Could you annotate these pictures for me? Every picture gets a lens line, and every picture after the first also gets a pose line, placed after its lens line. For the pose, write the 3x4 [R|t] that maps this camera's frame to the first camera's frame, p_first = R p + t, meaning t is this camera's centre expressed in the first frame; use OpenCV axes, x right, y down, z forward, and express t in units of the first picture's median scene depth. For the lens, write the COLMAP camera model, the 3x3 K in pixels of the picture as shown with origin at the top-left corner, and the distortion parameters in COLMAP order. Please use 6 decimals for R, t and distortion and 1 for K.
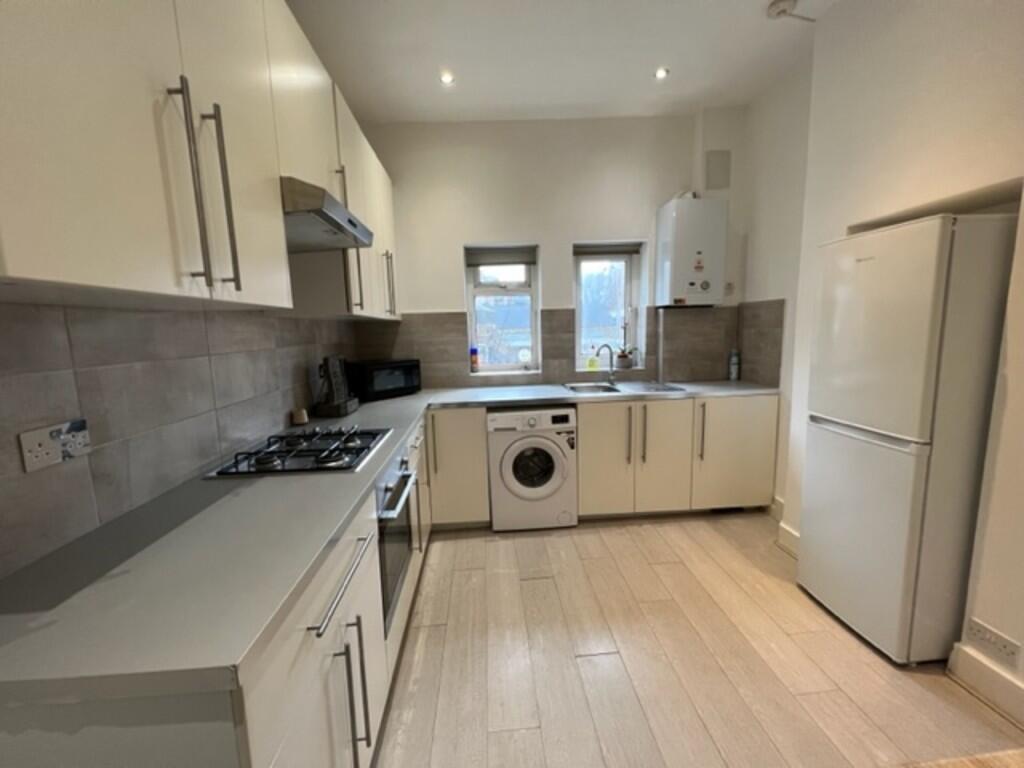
lens RADIAL K [[414.0, 0, 512.9], [0, 414.0, 383.8], [0, 0, 1]] dist [0.015961, 0.000066]
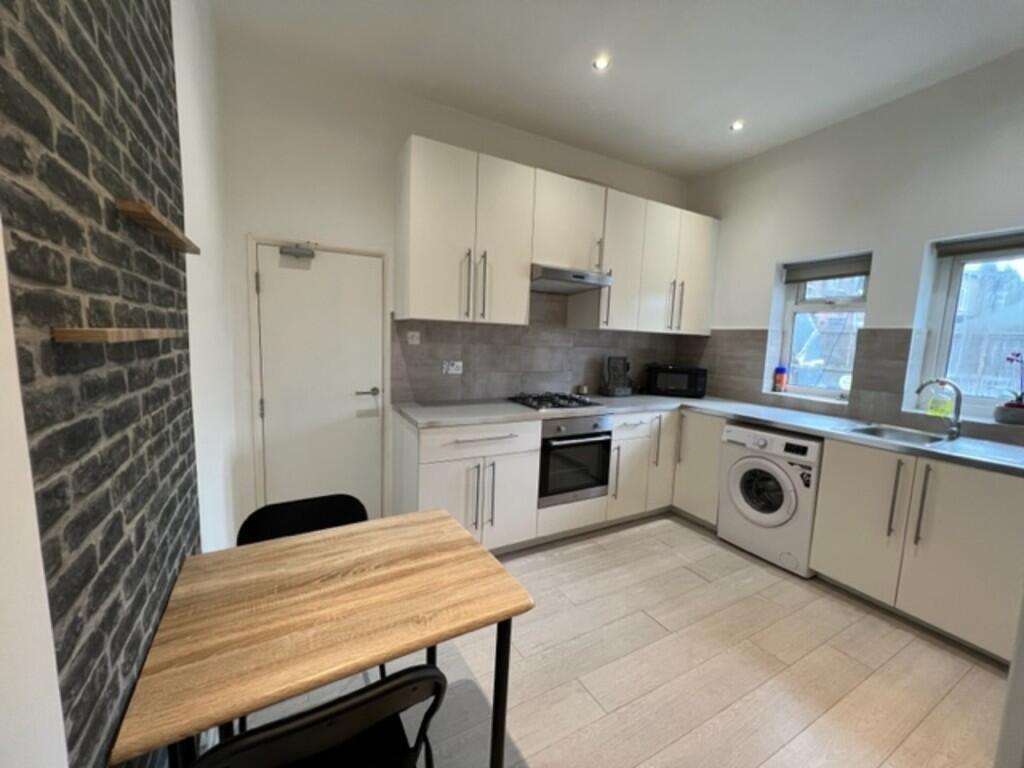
lens RADIAL K [[414.0, 0, 512.9], [0, 414.0, 384.2], [0, 0, 1]] dist [0.015961, 0.000066]
pose [[0.418337, 0.145685, -0.896532, 0.630692], [-0.173699, 0.981668, 0.078468, -0.017621], [0.891528, 0.122901, 0.435974, 0.029820]]
